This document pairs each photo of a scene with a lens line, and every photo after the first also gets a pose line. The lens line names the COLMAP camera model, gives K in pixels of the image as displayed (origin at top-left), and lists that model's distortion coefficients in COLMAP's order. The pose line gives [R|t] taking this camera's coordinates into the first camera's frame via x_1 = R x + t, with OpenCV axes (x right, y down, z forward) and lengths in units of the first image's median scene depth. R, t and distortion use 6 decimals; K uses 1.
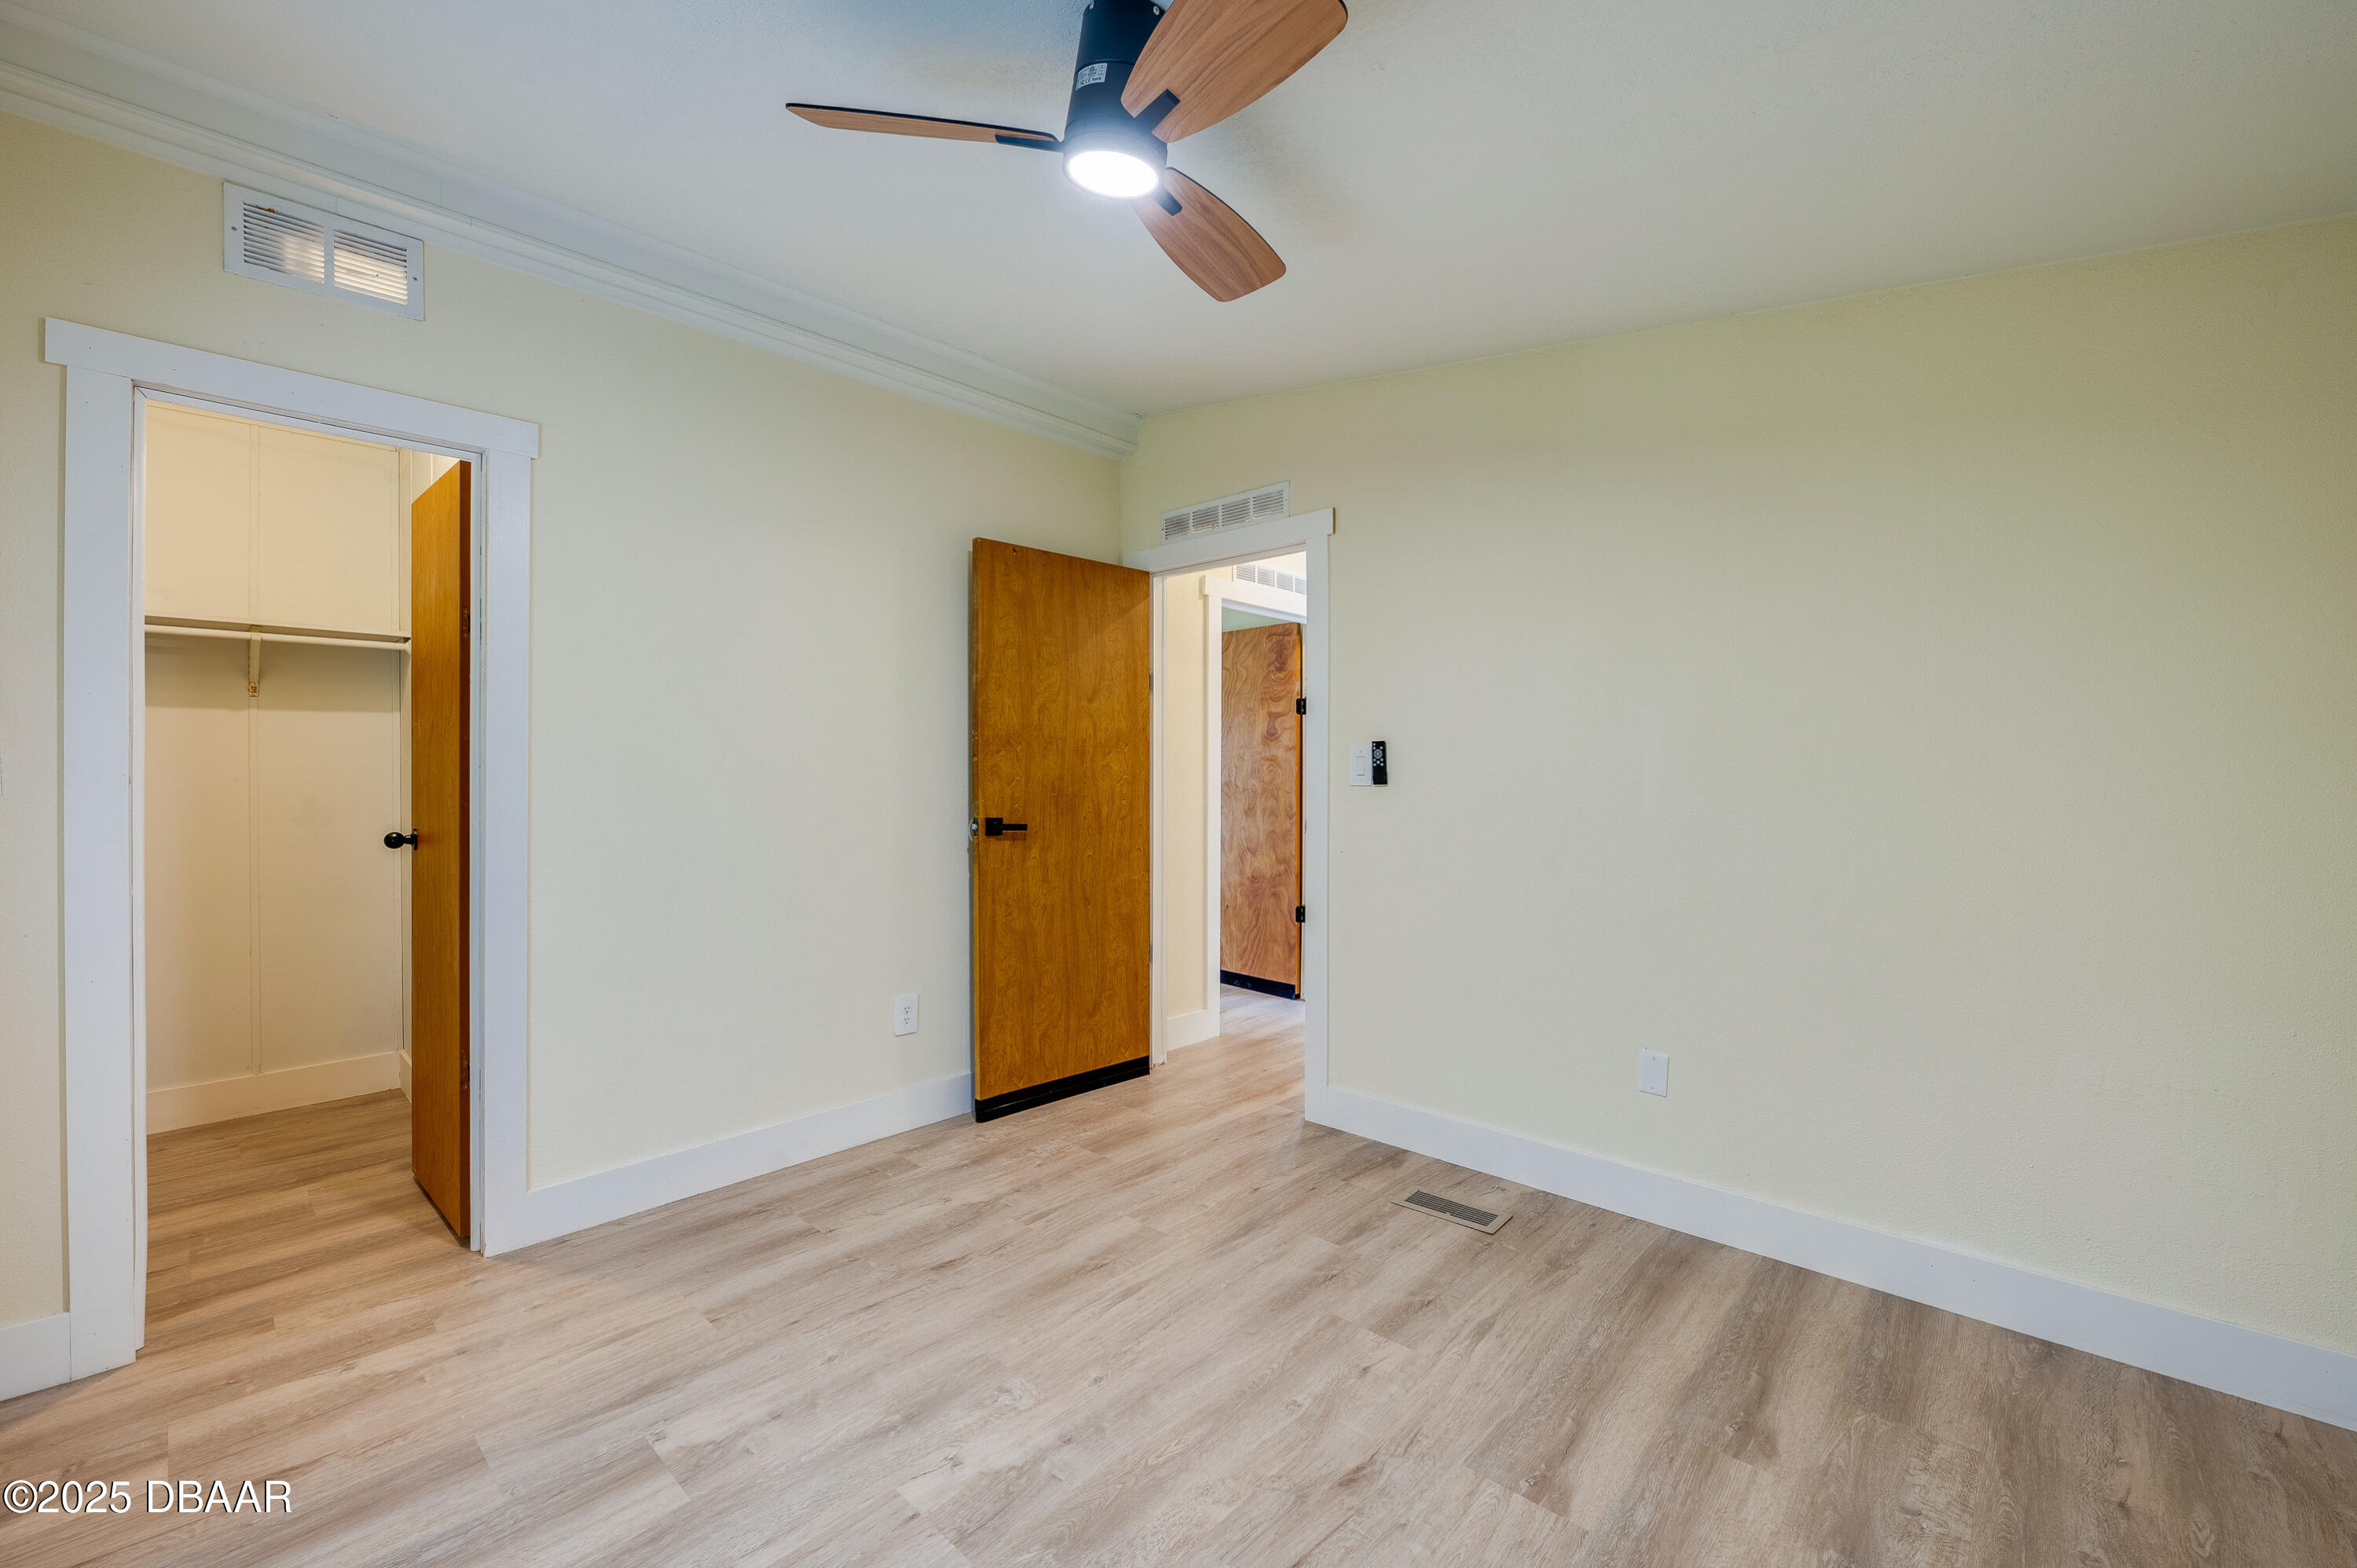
lens RADIAL K [[972.3, 0, 1173.3], [0, 972.3, 774.8], [0, 0, 1]] dist [-0.000728, 0.000101]
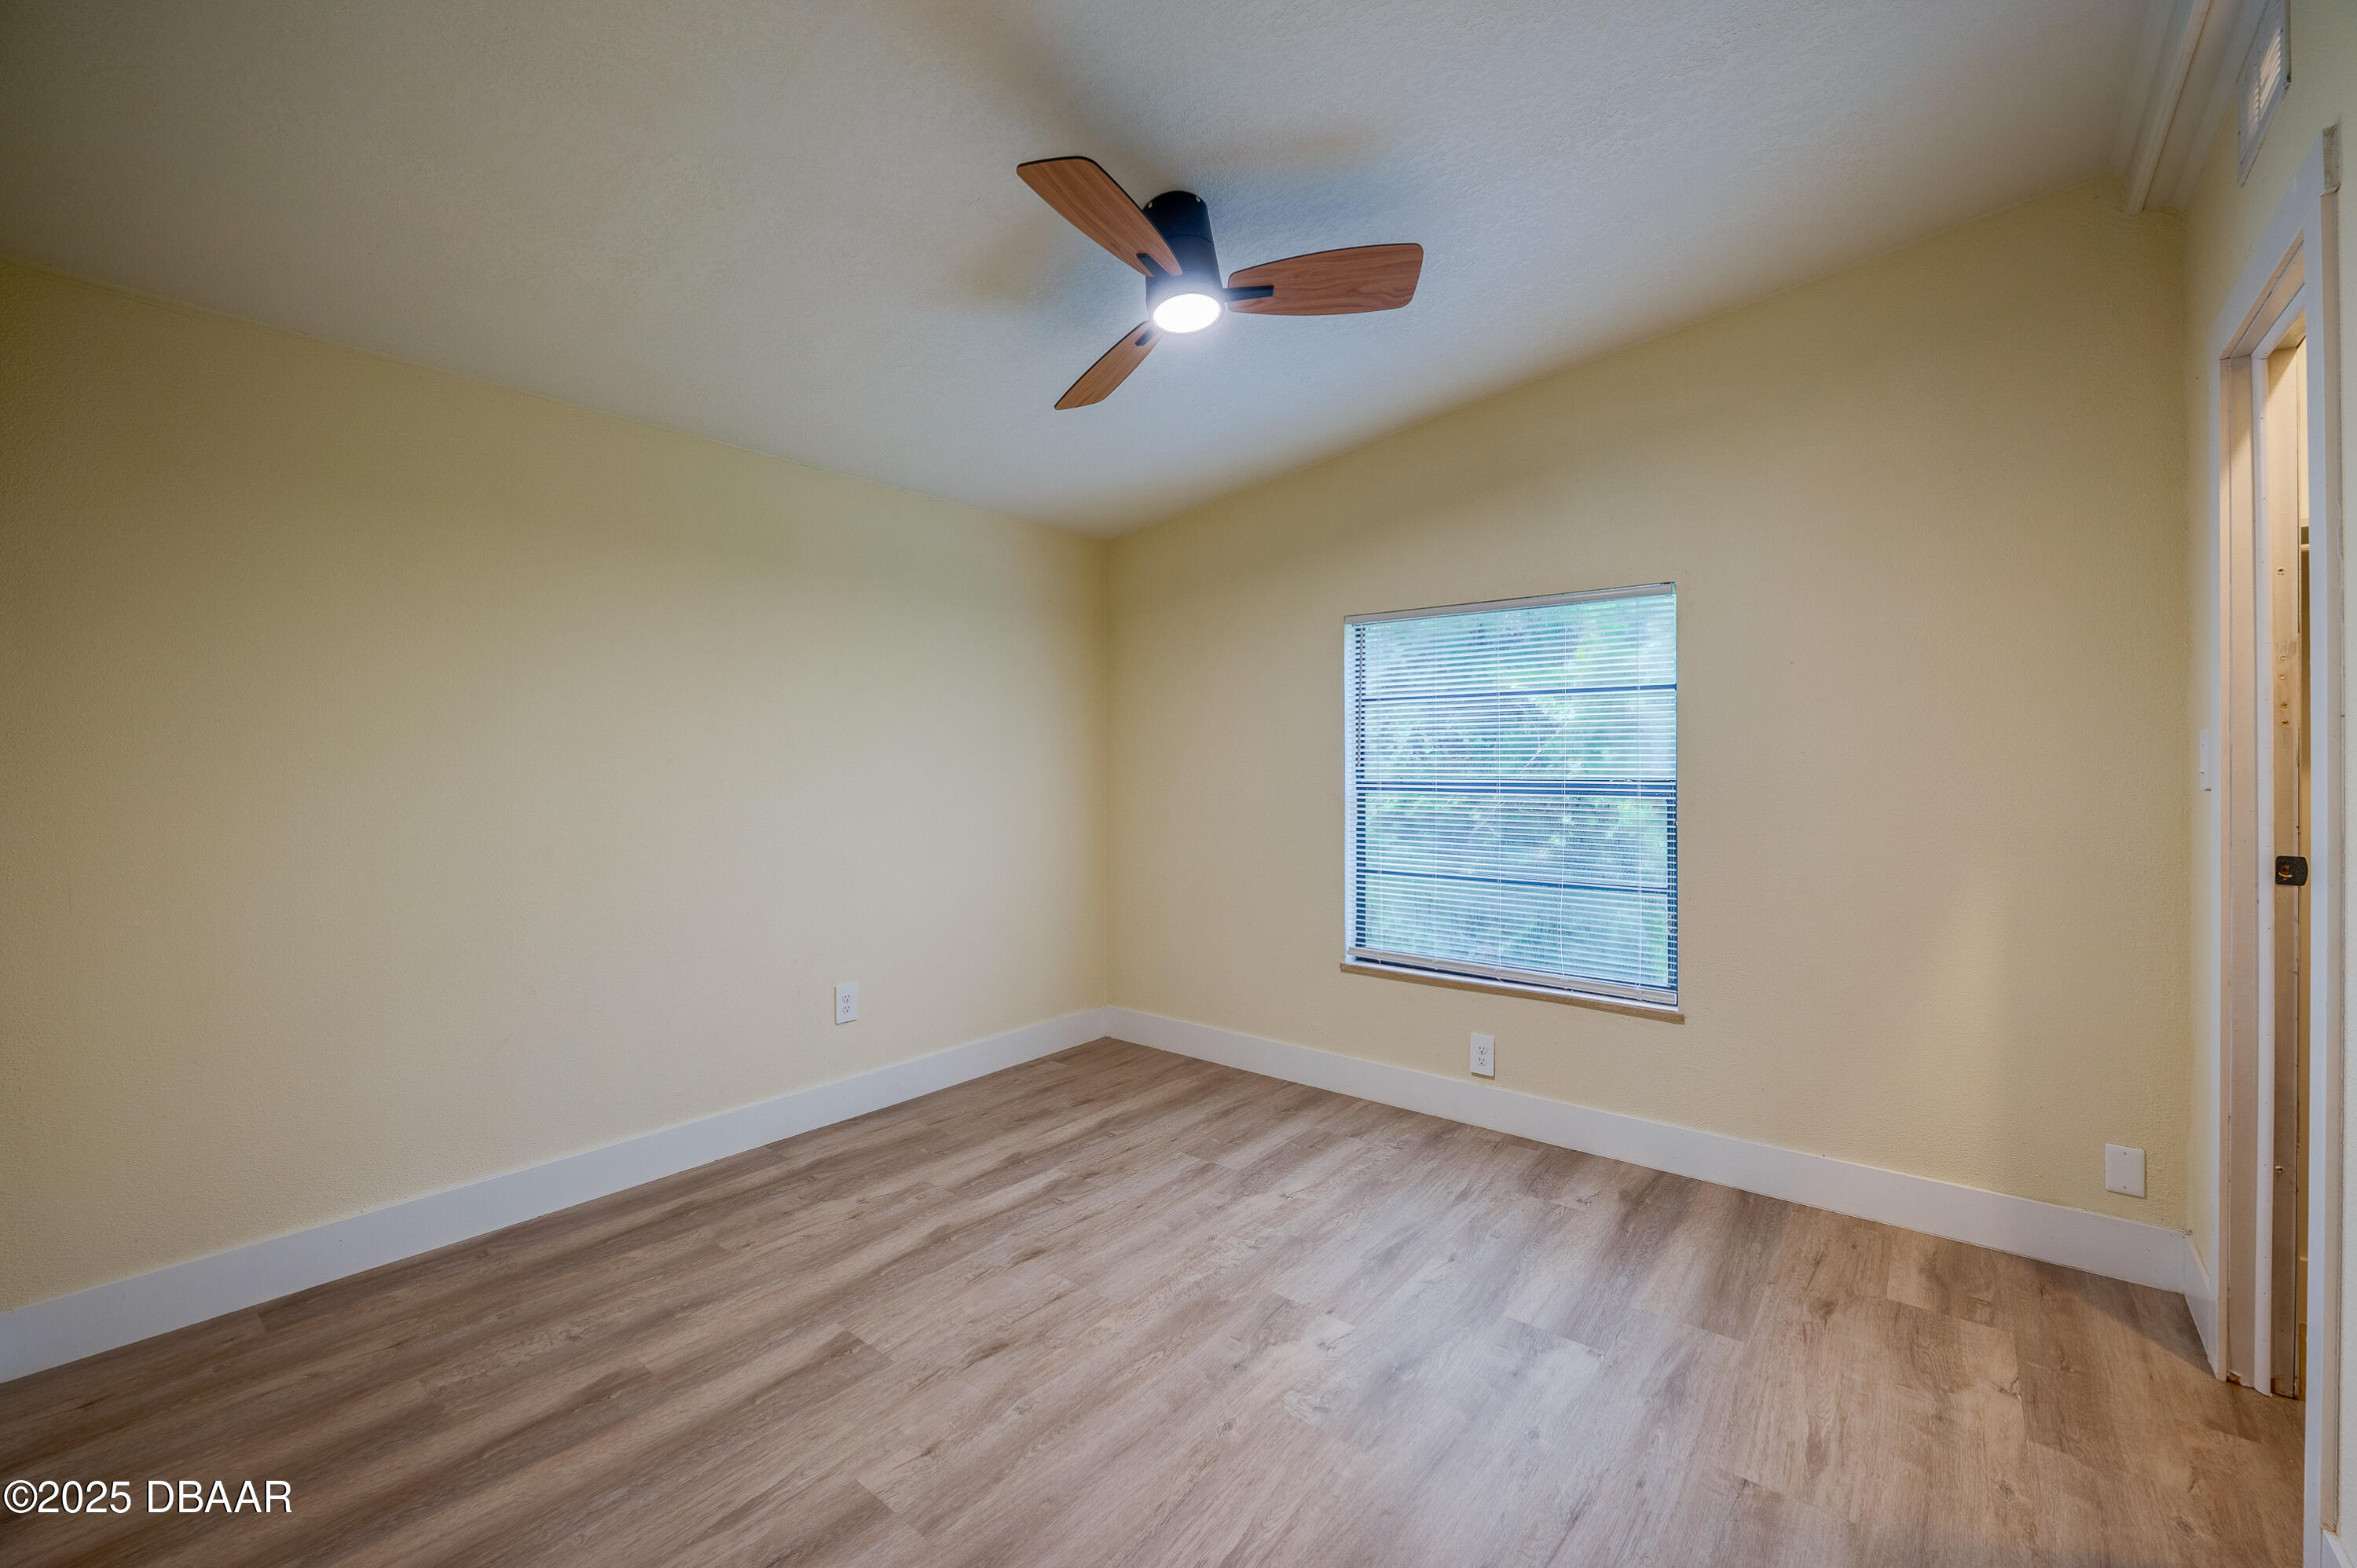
lens RADIAL K [[972.3, 0, 1173.3], [0, 972.3, 774.8], [0, 0, 1]] dist [-0.000728, 0.000101]
pose [[-0.997880, 0.000557, -0.065073, 0.036469], [-0.000170, 0.999938, 0.011167, -0.010002], [0.065075, 0.011154, -0.997818, 2.051663]]
